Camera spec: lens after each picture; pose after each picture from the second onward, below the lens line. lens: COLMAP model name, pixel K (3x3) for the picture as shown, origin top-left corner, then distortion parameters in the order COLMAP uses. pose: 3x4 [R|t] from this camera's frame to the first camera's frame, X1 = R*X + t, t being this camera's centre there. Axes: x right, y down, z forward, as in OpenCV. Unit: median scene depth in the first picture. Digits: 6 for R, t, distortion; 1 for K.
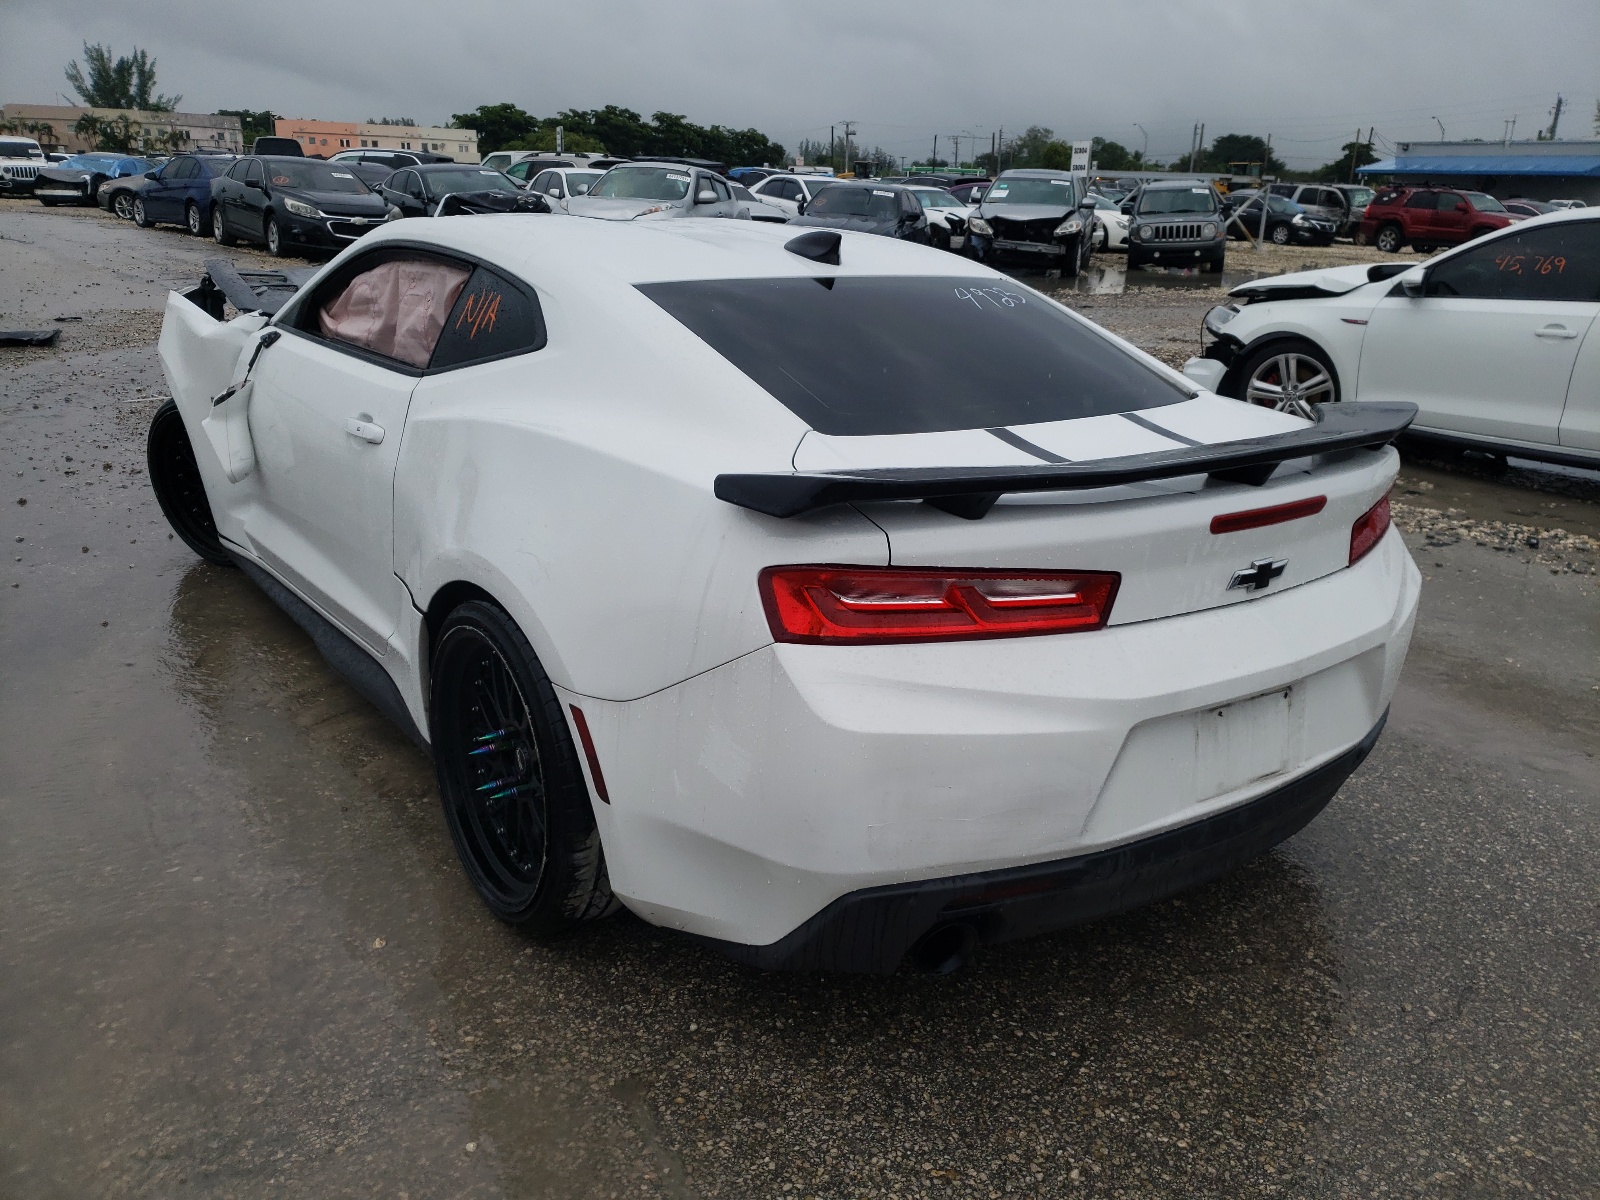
lens RADIAL K [[1234.0, 0, 834.5], [0, 1234.0, 601.1], [0, 0, 1]] dist [-0.006284, 0.044523]
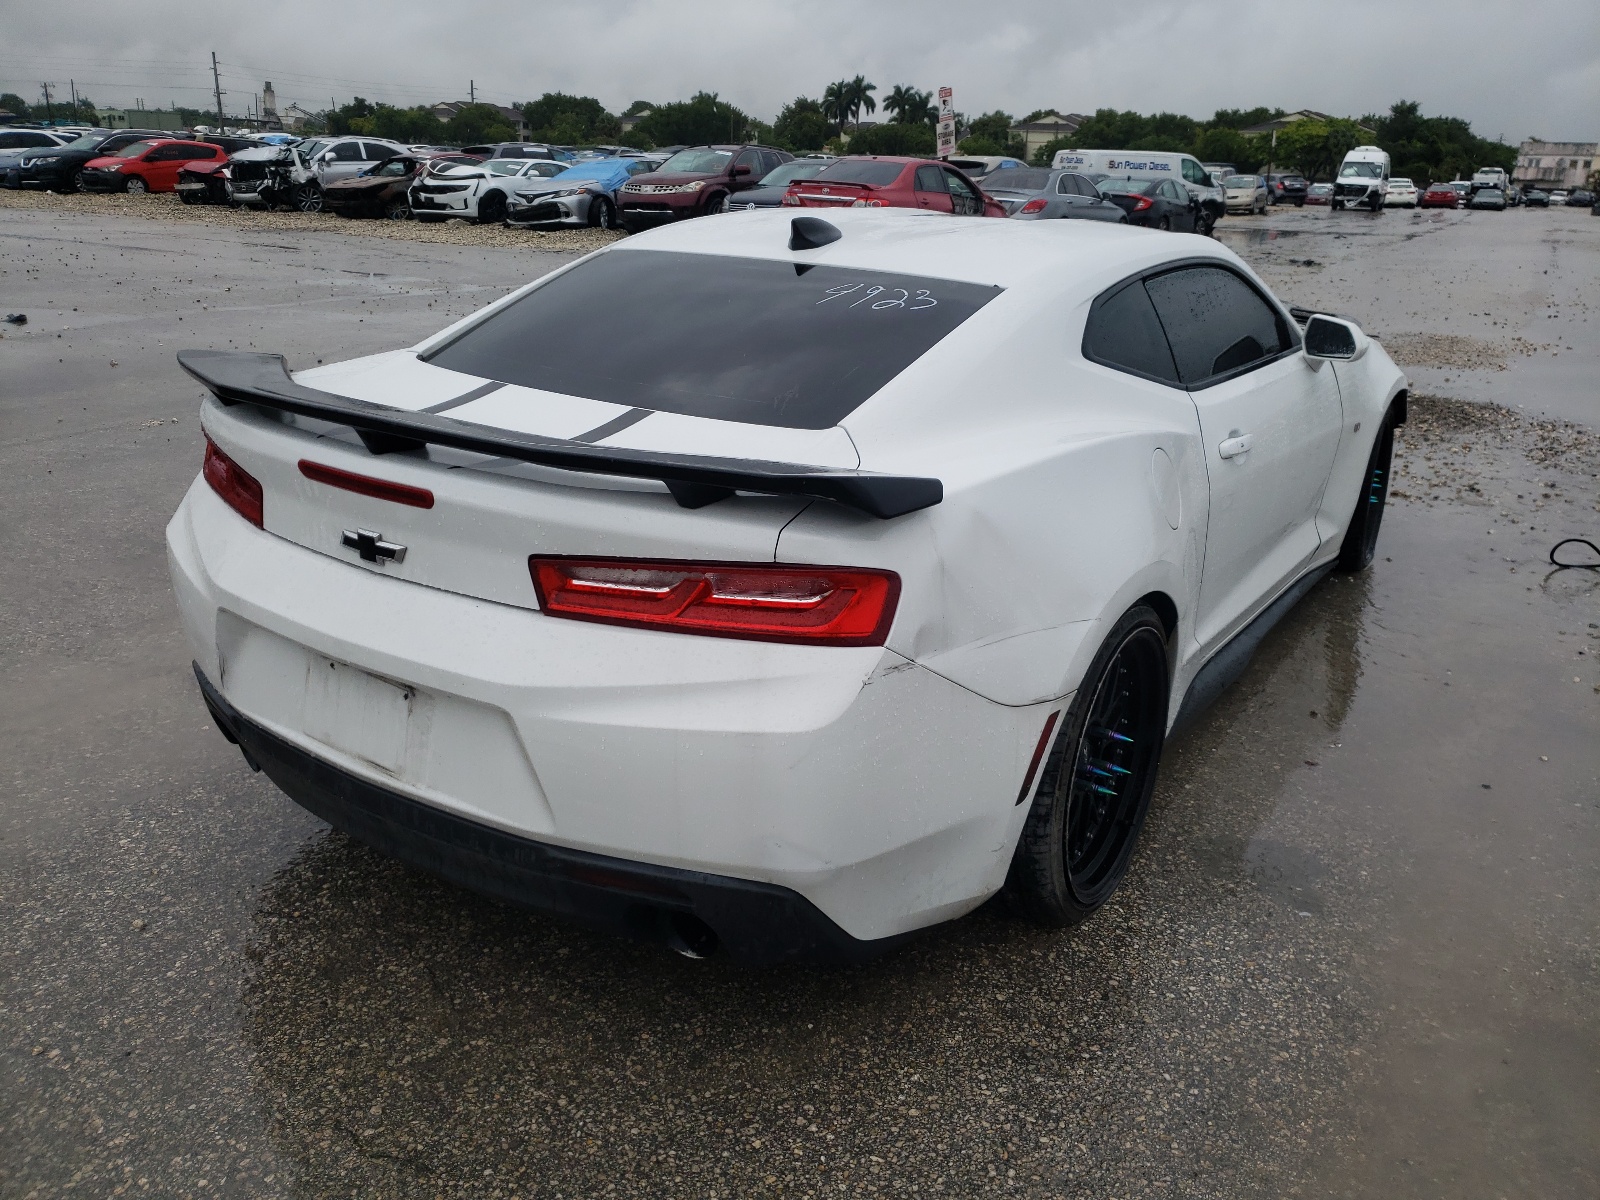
lens RADIAL K [[1234.0, 0, 834.5], [0, 1234.0, 601.1], [0, 0, 1]] dist [-0.006284, 0.044523]
pose [[0.353511, 0.288319, -0.889889, 1.228156], [-0.321498, 0.930812, 0.173861, -0.243012], [0.878447, 0.224636, 0.421746, 0.843618]]
